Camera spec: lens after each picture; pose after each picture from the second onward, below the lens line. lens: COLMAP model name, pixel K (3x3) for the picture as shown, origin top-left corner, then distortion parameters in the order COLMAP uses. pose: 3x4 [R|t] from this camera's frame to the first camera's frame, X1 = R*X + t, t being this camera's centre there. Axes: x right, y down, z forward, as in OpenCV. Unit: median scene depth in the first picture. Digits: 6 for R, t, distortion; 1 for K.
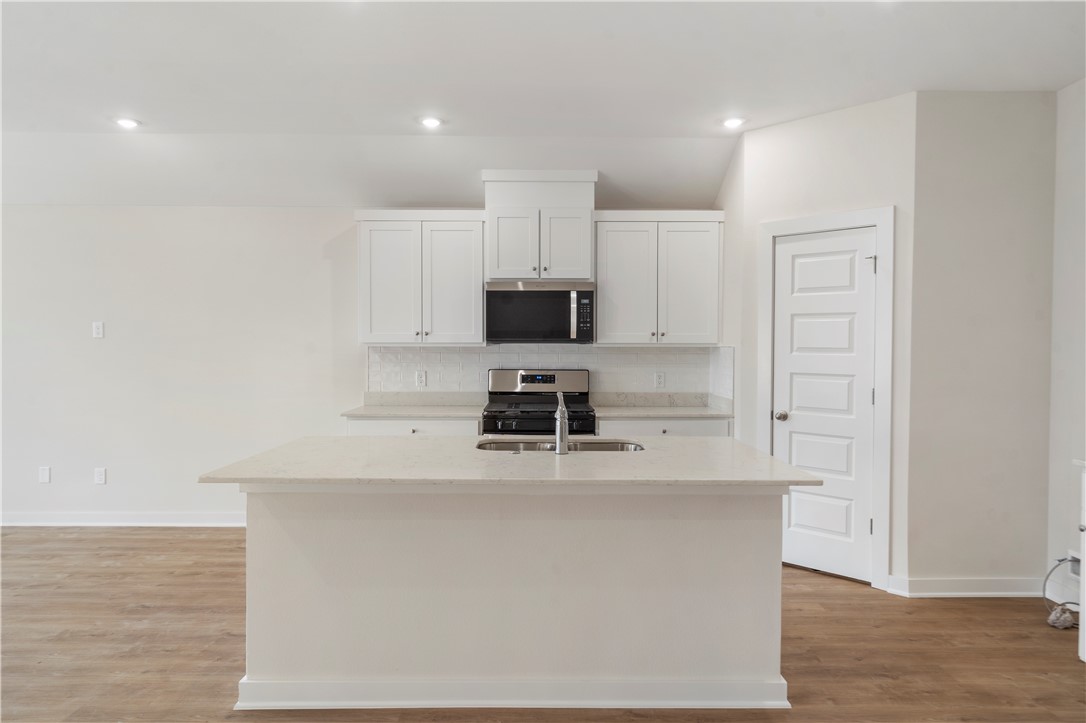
lens RADIAL K [[698.2, 0, 545.1], [0, 698.2, 356.1], [0, 0, 1]] dist [0.004446, -0.000549]
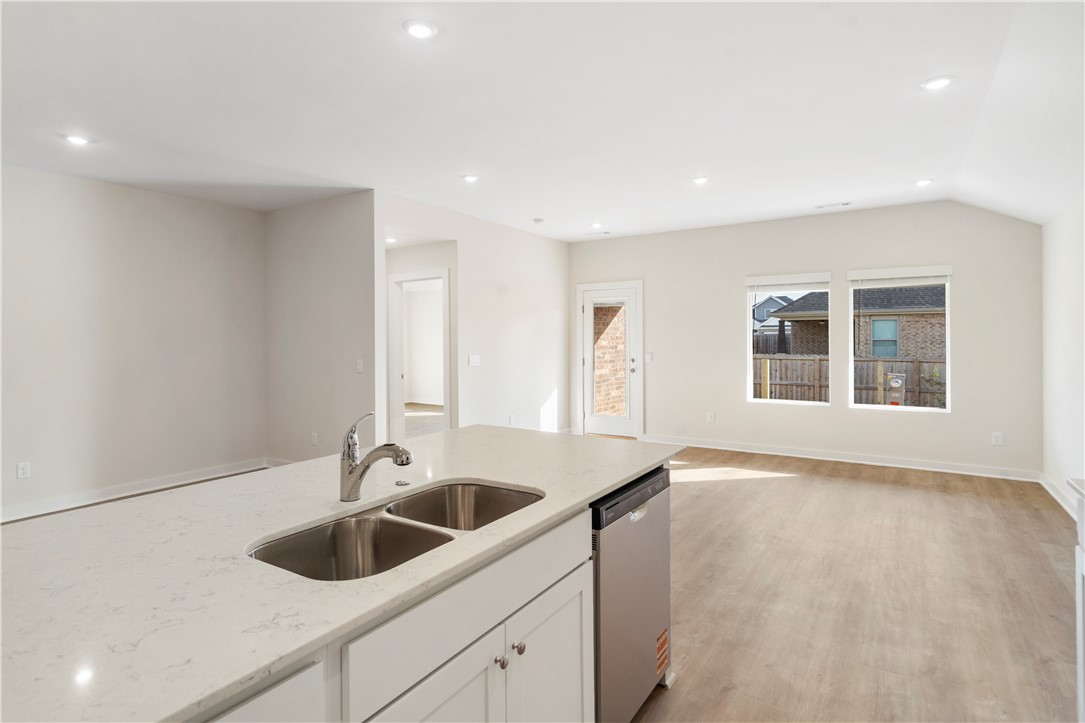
lens RADIAL K [[561.4, 0, 545.8], [0, 561.4, 342.3], [0, 0, 1]] dist [-0.002785, -0.000442]
pose [[-0.552201, 0.007971, -0.833673, 0.263120], [-0.009402, 0.999831, 0.015787, -0.017230], [0.833658, 0.016556, -0.552033, 1.038867]]
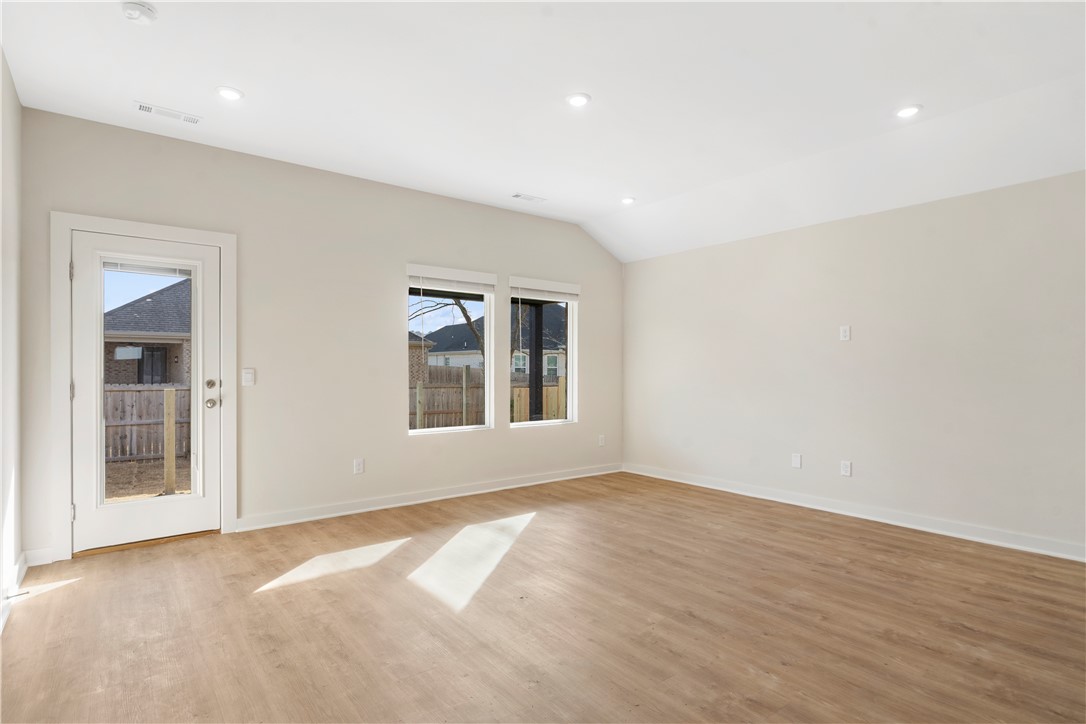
lens RADIAL K [[561.9, 0, 545.3], [0, 561.9, 379.0], [0, 0, 1]] dist [-0.002785, -0.000442]
pose [[0.607565, 0.011491, -0.794187, -0.303309], [-0.013142, 0.999904, 0.004414, 0.047377], [0.794161, 0.007755, 0.607658, 0.140658]]
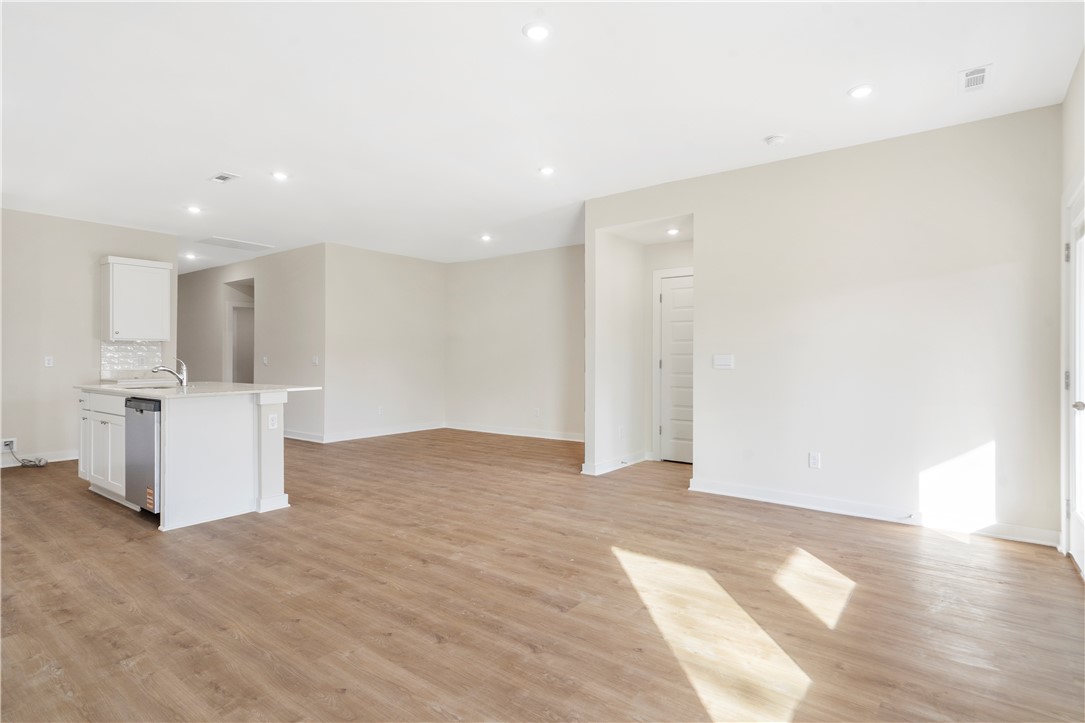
lens RADIAL K [[561.4, 0, 544.8], [0, 561.4, 357.6], [0, 0, 1]] dist [-0.002785, -0.000442]
pose [[-0.791405, 0.004119, 0.611278, -1.323525], [0.012997, 0.999865, 0.010090, 0.033193], [-0.611154, 0.015930, -0.791351, 1.182989]]
